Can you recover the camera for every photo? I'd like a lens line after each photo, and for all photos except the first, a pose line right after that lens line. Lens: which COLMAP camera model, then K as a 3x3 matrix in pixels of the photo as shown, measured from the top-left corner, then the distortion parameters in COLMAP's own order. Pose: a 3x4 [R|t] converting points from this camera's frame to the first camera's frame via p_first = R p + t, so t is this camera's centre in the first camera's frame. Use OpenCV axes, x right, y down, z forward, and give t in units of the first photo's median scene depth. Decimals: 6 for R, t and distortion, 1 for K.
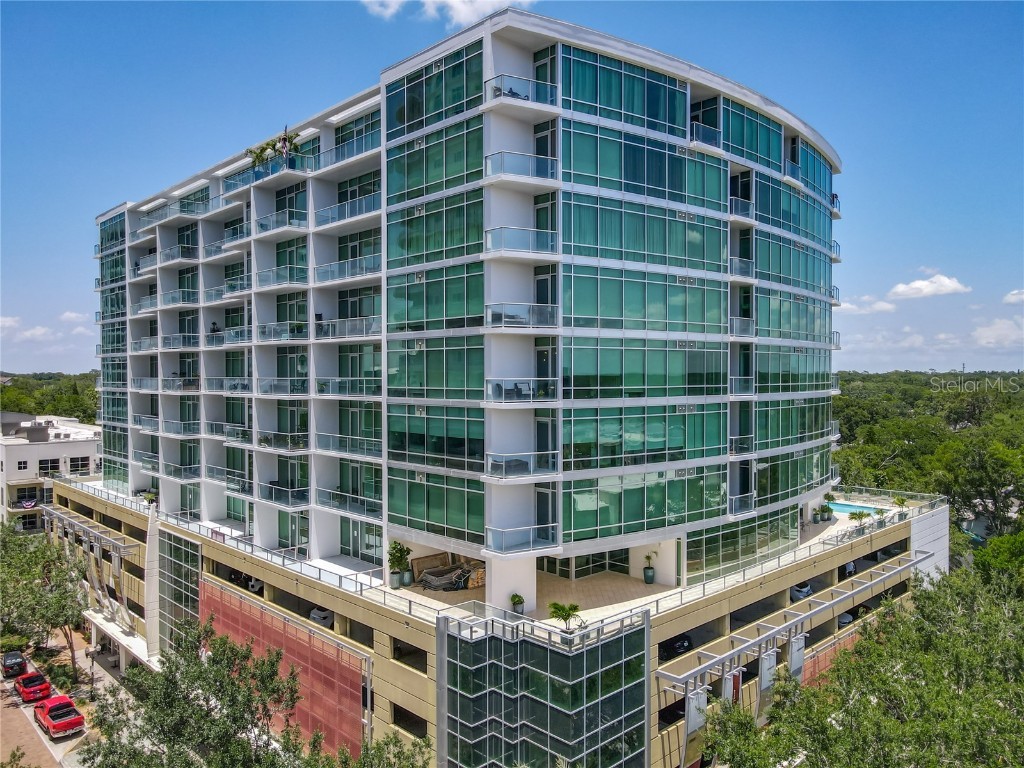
lens RADIAL K [[749.1, 0, 512.0], [0, 749.1, 384.0], [0, 0, 1]] dist [0.006390, 0.005963]
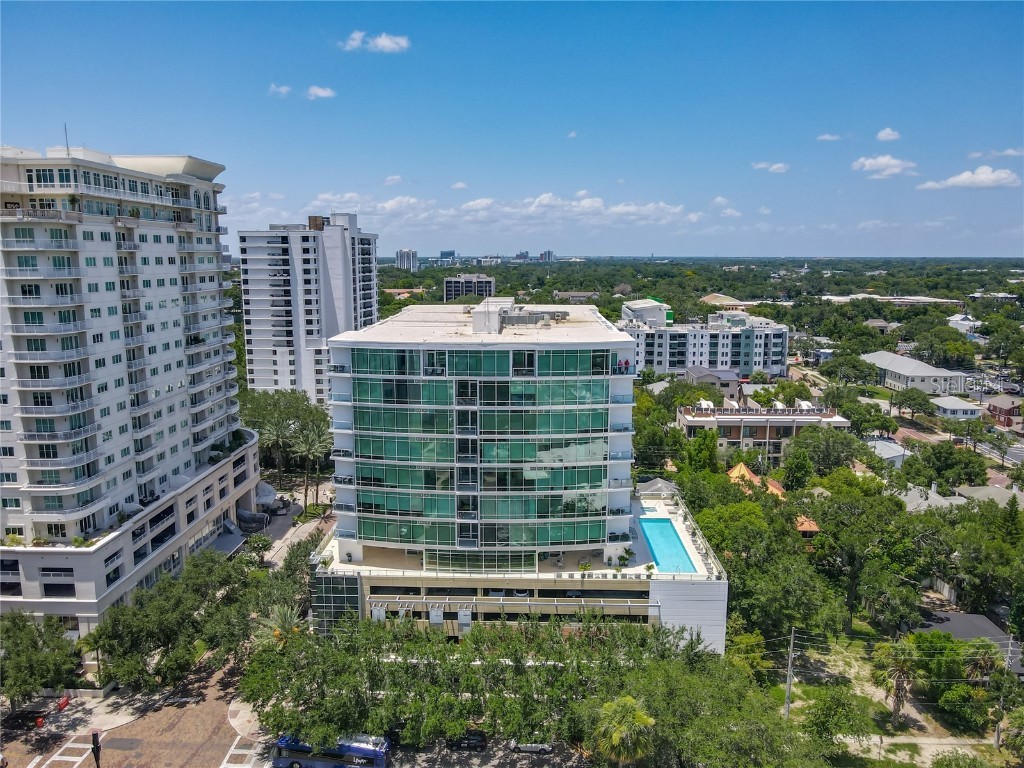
lens RADIAL K [[756.5, 0, 506.7], [0, 756.5, 385.7], [0, 0, 1]] dist [0.003940, 0.006037]
pose [[0.690901, 0.126467, -0.711802, 1.665421], [-0.010924, 0.986294, 0.164632, -0.559941], [0.722867, -0.105969, 0.682813, -0.266424]]
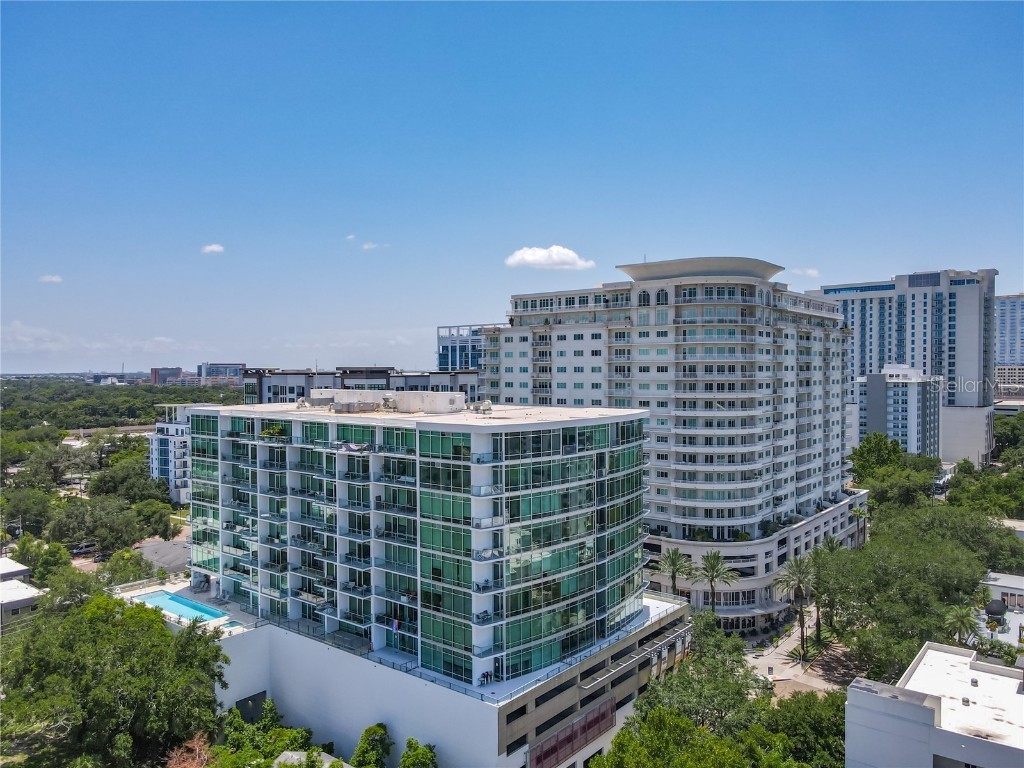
lens RADIAL K [[756.5, 0, 506.7], [0, 756.5, 385.7], [0, 0, 1]] dist [0.003940, 0.006037]
pose [[-0.992927, 0.011751, -0.118146, -0.218670], [0.007388, 0.999277, 0.037299, -0.526328], [0.118499, 0.036162, -0.992295, 3.862264]]
